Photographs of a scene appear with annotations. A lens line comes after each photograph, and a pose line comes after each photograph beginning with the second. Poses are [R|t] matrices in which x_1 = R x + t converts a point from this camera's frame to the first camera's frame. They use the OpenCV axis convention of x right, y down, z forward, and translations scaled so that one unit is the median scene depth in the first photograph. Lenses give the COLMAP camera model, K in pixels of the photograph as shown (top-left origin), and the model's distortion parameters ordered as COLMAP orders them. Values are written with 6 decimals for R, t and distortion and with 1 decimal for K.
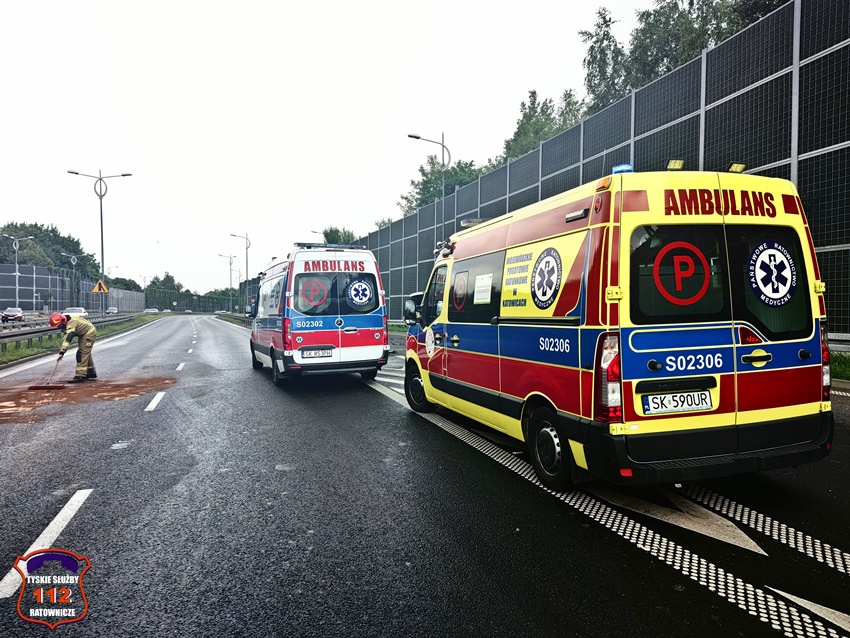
lens RADIAL K [[607.5, 0, 431.4], [0, 607.5, 316.9], [0, 0, 1]] dist [0.032285, -0.033740]
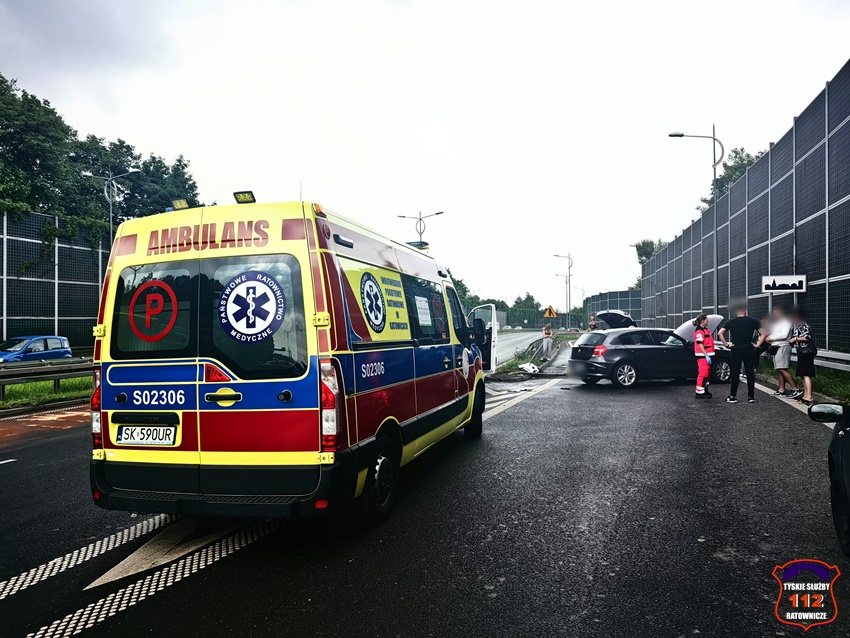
lens RADIAL K [[607.5, 0, 431.4], [0, 607.5, 319.1], [0, 0, 1]] dist [0.032285, -0.033740]
pose [[0.820980, -0.016043, -0.570731, 0.537325], [0.003295, 0.999722, -0.023362, -0.012252], [0.570947, 0.017299, 0.820805, 0.161399]]
